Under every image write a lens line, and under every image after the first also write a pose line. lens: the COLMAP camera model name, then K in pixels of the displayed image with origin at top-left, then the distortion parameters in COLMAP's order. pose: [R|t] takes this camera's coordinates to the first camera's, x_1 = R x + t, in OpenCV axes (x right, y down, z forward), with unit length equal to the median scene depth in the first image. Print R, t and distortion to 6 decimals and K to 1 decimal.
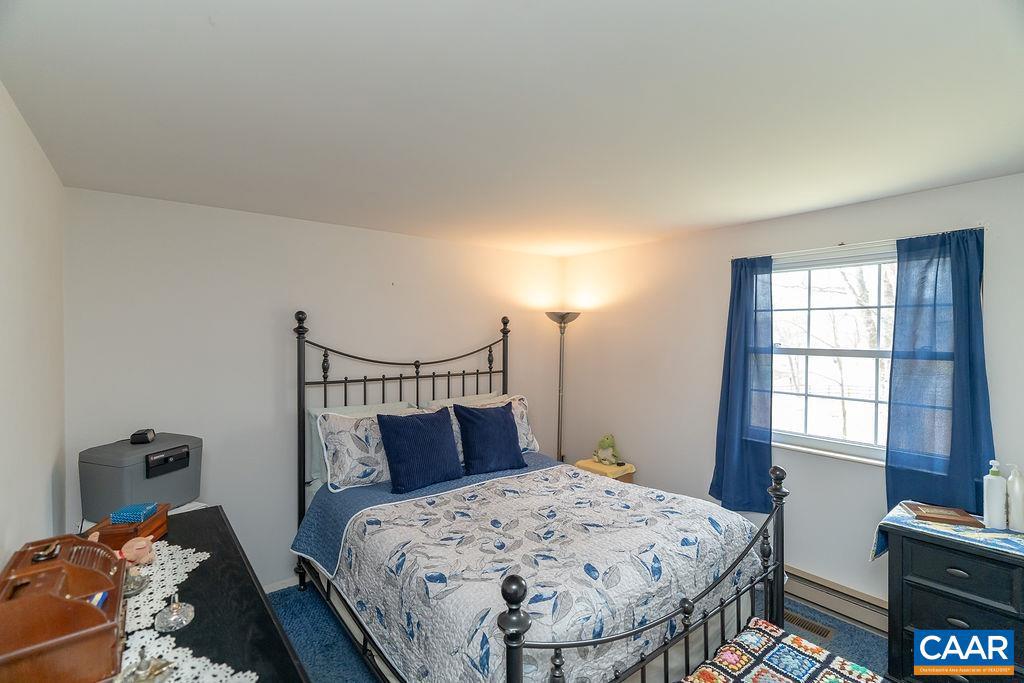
lens RADIAL K [[458.5, 0, 511.4], [0, 458.5, 337.3], [0, 0, 1]] dist [-0.009330, 0.003644]
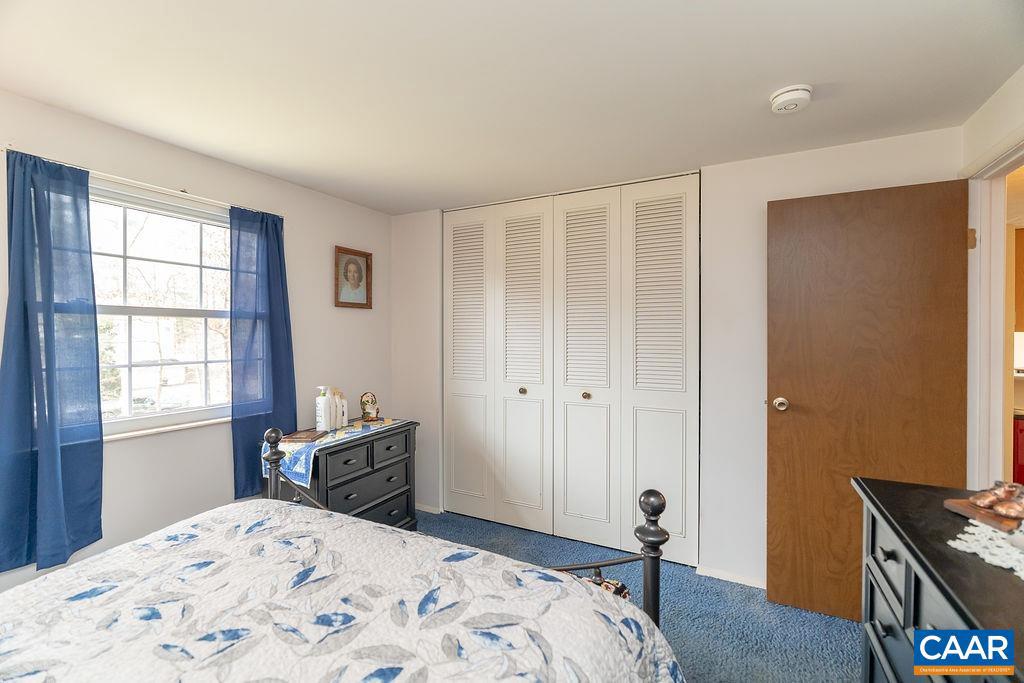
lens RADIAL K [[458.5, 0, 511.4], [0, 458.5, 337.3], [0, 0, 1]] dist [-0.009330, 0.003644]
pose [[-0.414498, -0.005397, 0.910034, -0.333964], [0.002972, 0.999969, 0.007284, 0.072085], [-0.910045, 0.005723, -0.414469, 0.716124]]
